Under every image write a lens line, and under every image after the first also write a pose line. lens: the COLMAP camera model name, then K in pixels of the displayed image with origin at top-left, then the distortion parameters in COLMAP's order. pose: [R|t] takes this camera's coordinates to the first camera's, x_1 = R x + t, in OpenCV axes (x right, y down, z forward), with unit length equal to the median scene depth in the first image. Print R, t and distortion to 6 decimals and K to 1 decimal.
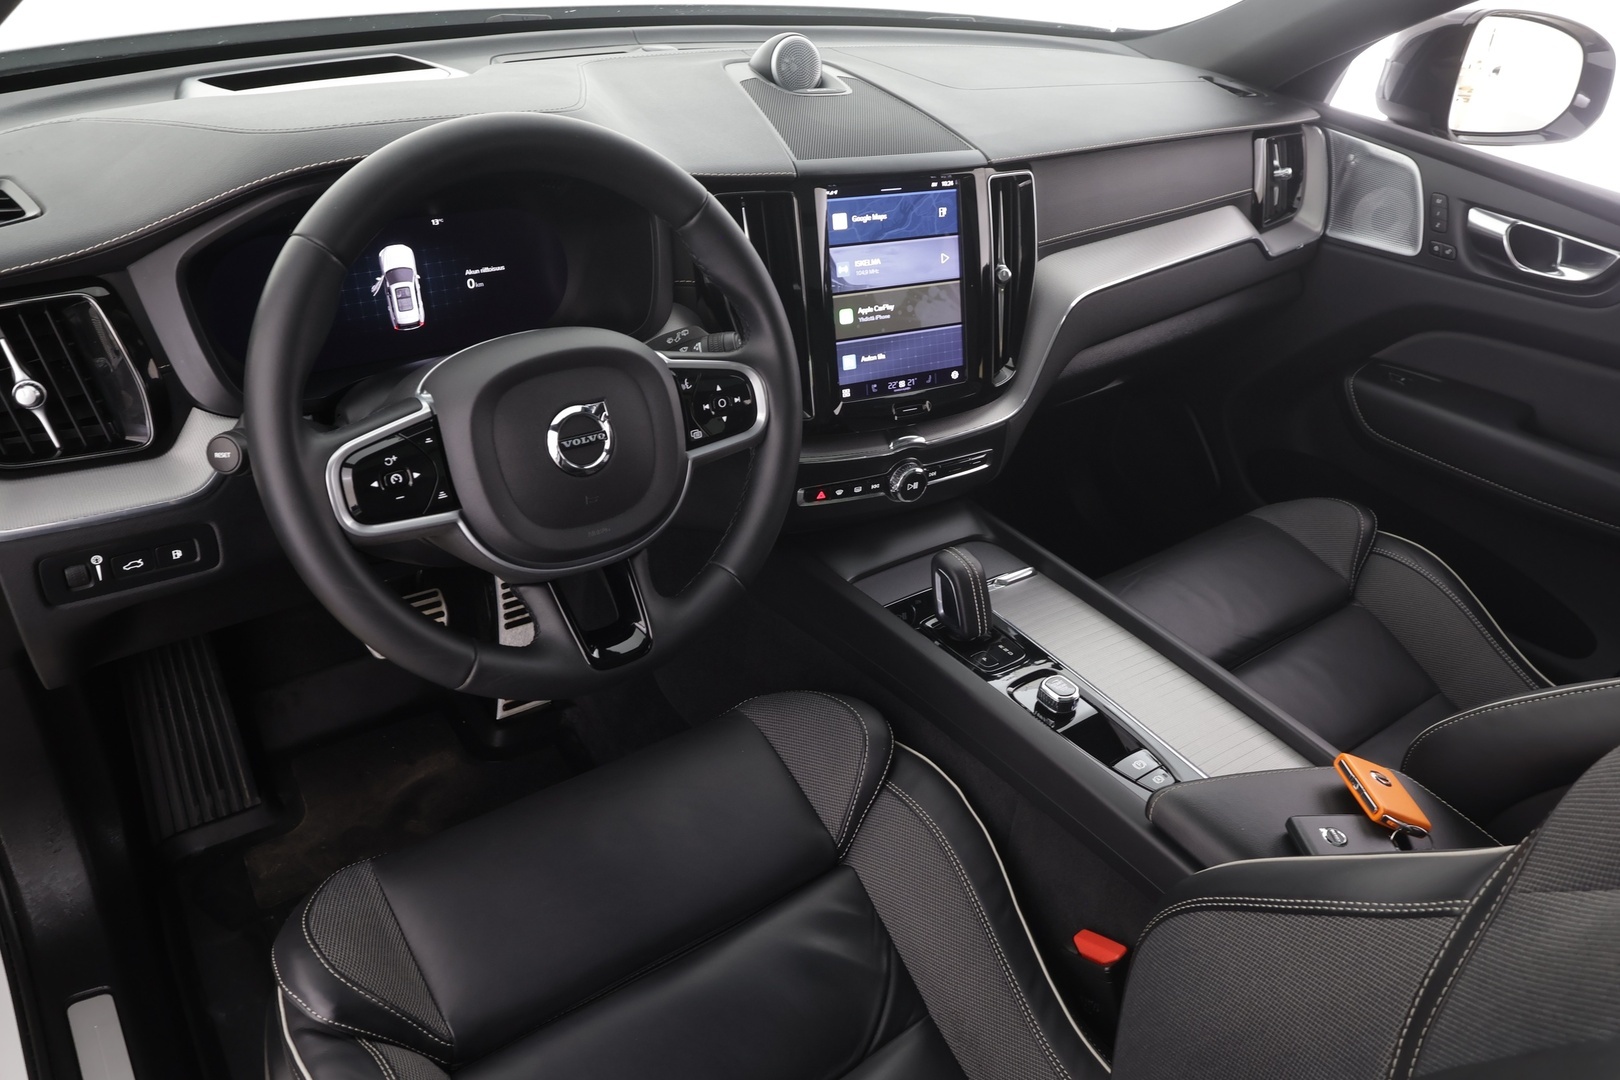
lens RADIAL K [[1172.7, 0, 816.7], [0, 1172.7, 543.5], [0, 0, 1]] dist [0.007576, -0.010762]
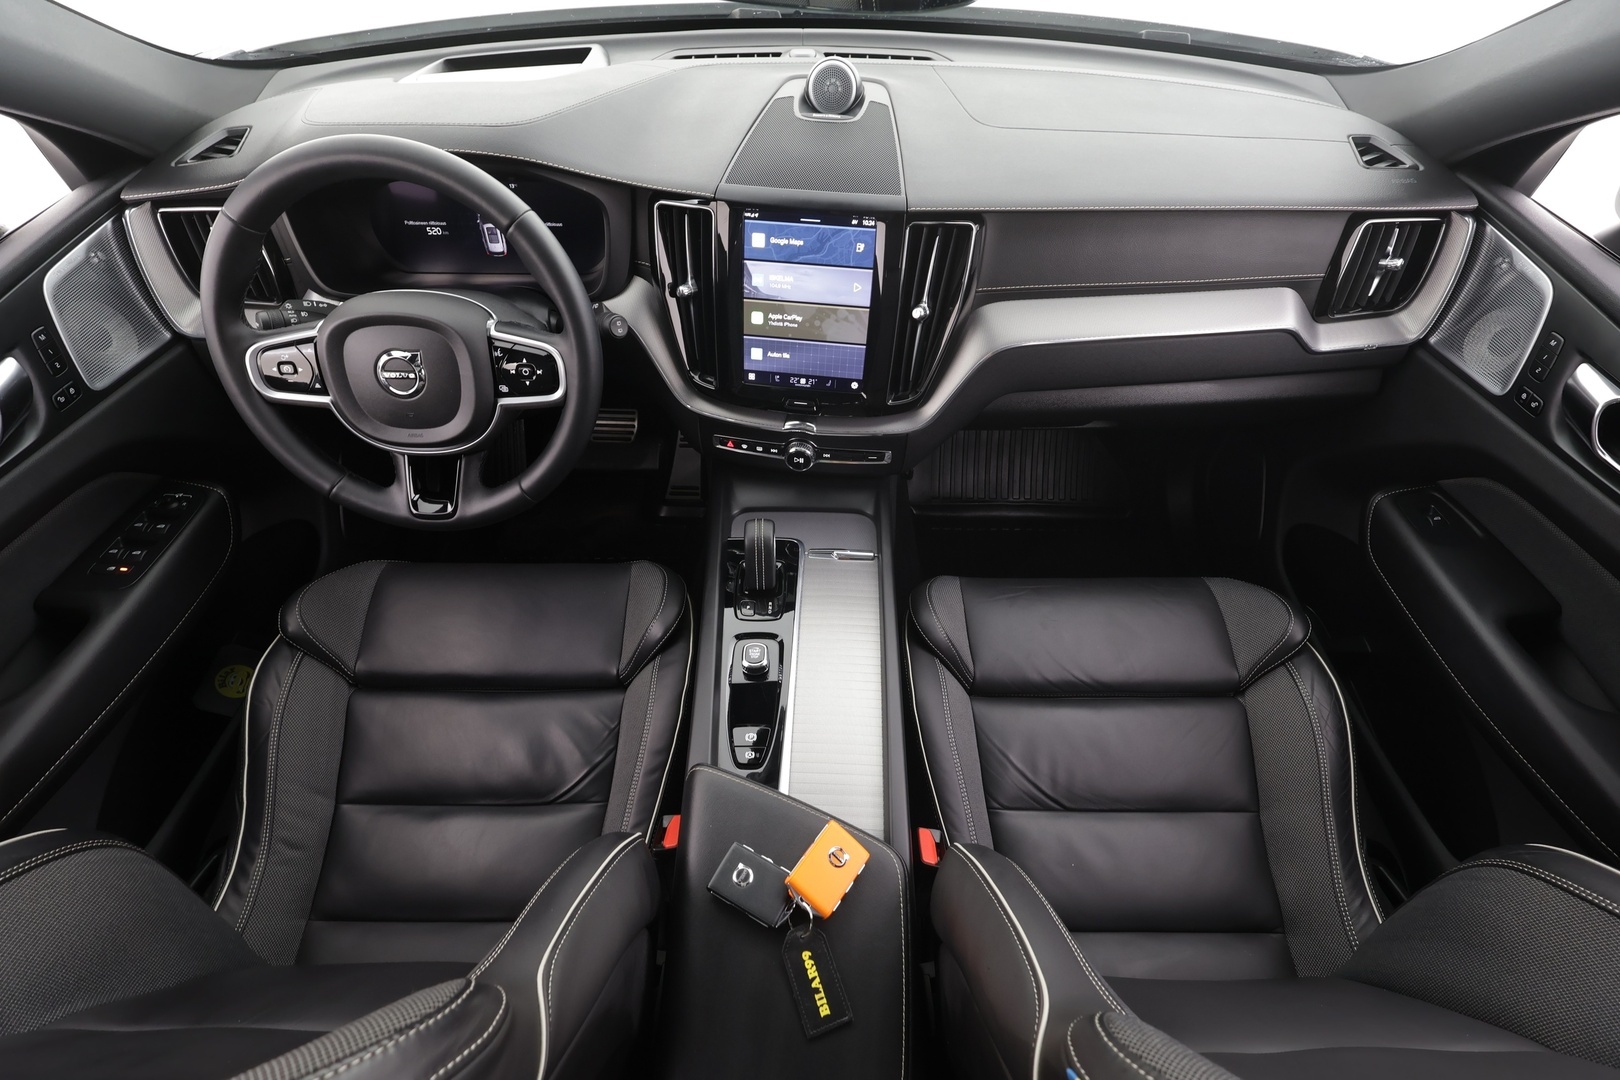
lens RADIAL K [[754.0, 0, 808.7], [0, 754.0, 543.1], [0, 0, 1]] dist [-0.002043, 0.001756]
pose [[0.798355, 0.396759, -0.453004, 0.536159], [-0.272963, 0.908972, 0.315056, -0.245739], [0.536769, -0.127873, 0.833983, 0.326556]]
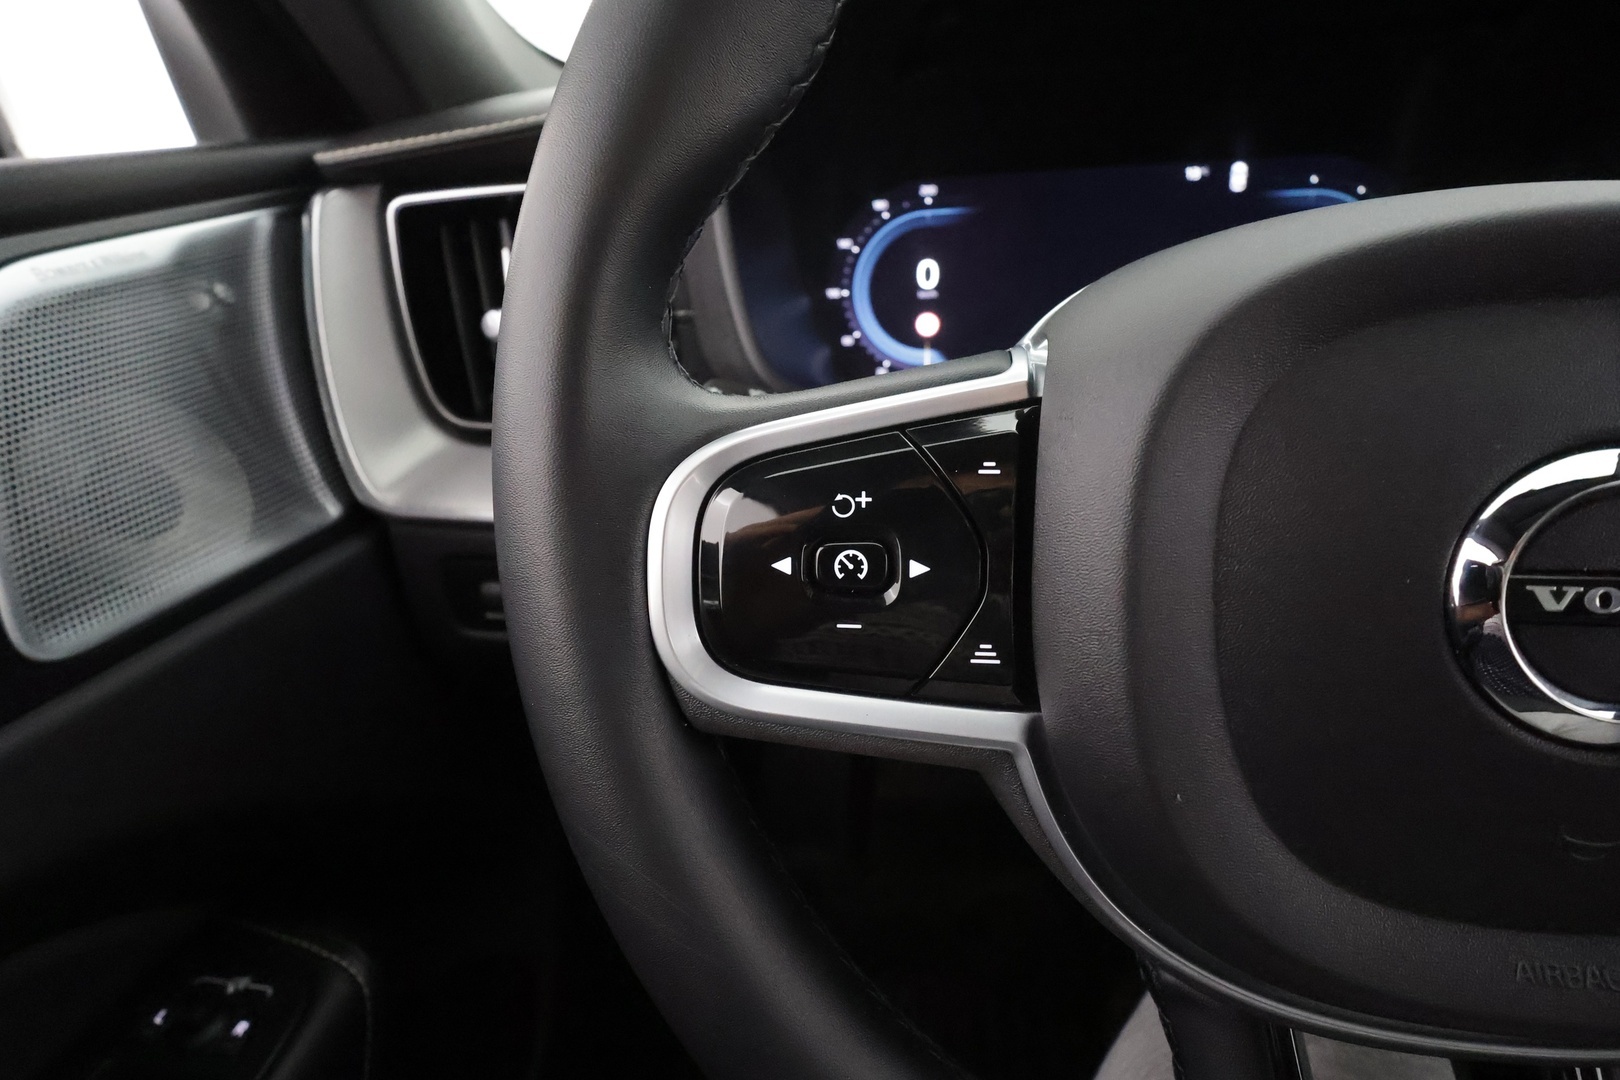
lens RADIAL K [[754.0, 0, 810.1], [0, 754.0, 555.2], [0, 0, 1]] dist [-0.002043, 0.001756]
pose [[0.718818, 0.219403, -0.659669, -0.159080], [-0.271517, 0.962131, 0.024138, -0.040157], [0.639984, 0.161761, 0.751168, 0.569776]]
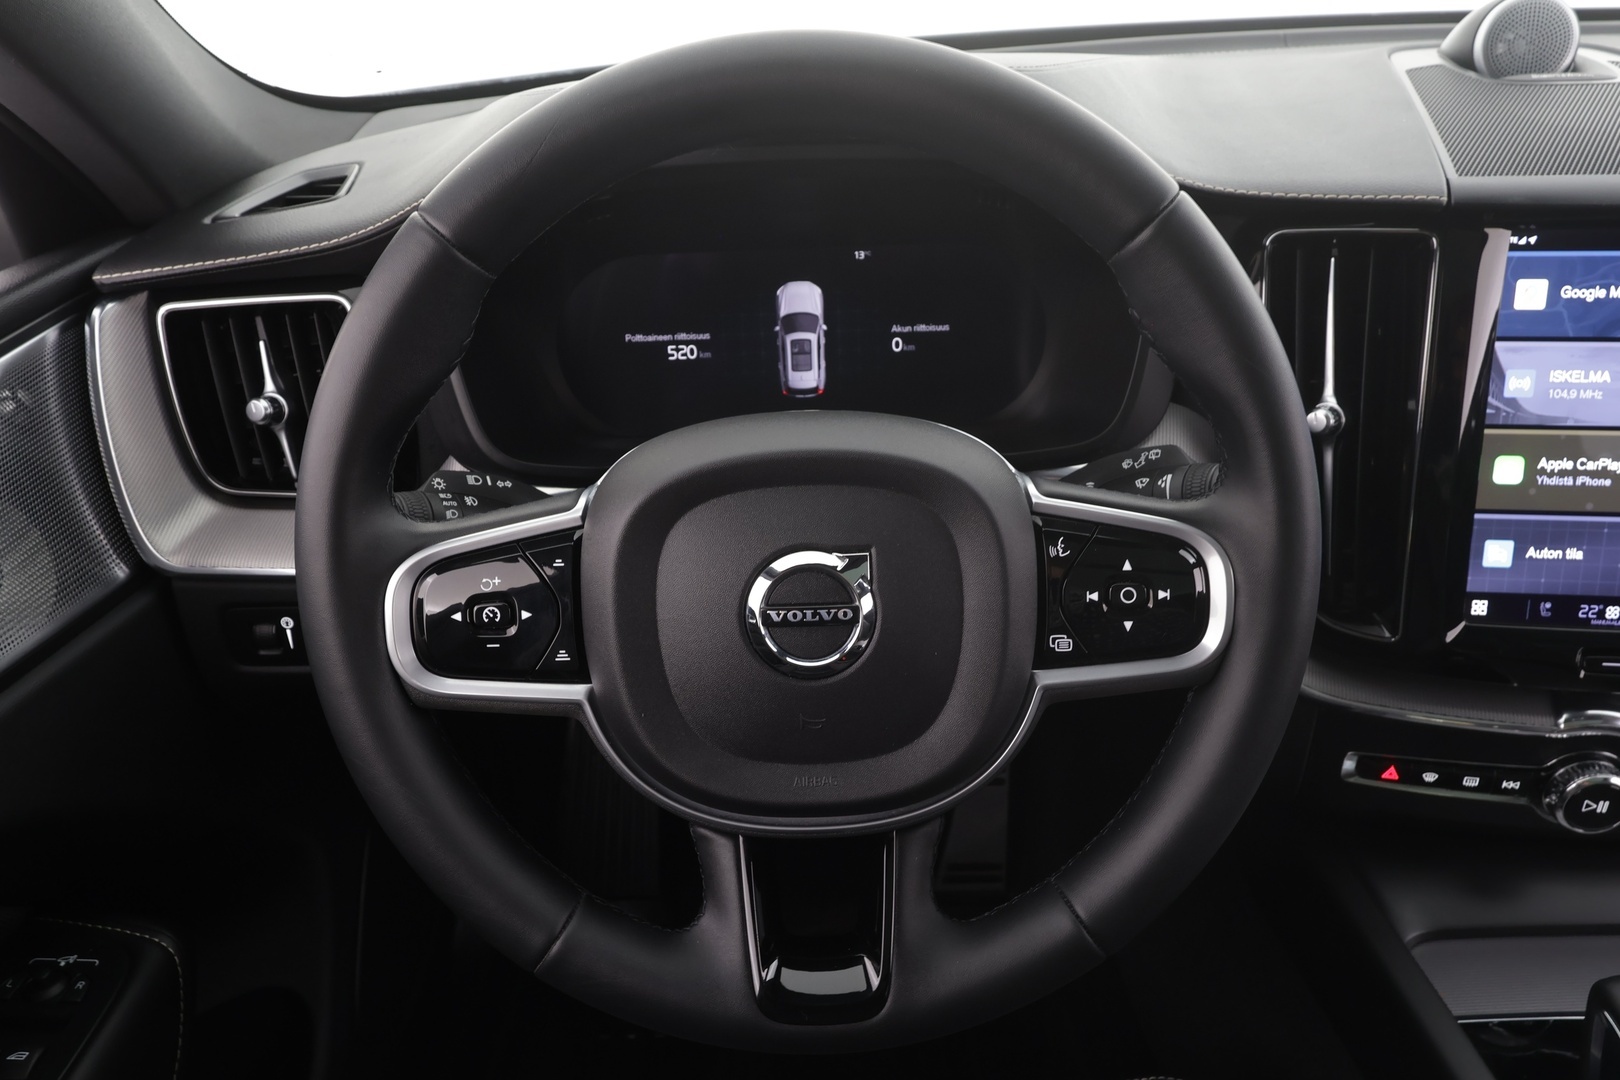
lens RADIAL K [[1106.7, 0, 806.0], [0, 1106.7, 542.8], [0, 0, 1]] dist [-0.004443, 0.008473]
pose [[0.800901, 0.189470, -0.568030, 0.062059], [-0.231385, 0.972861, -0.001740, -0.086520], [0.552285, 0.132827, 0.823006, 0.413579]]
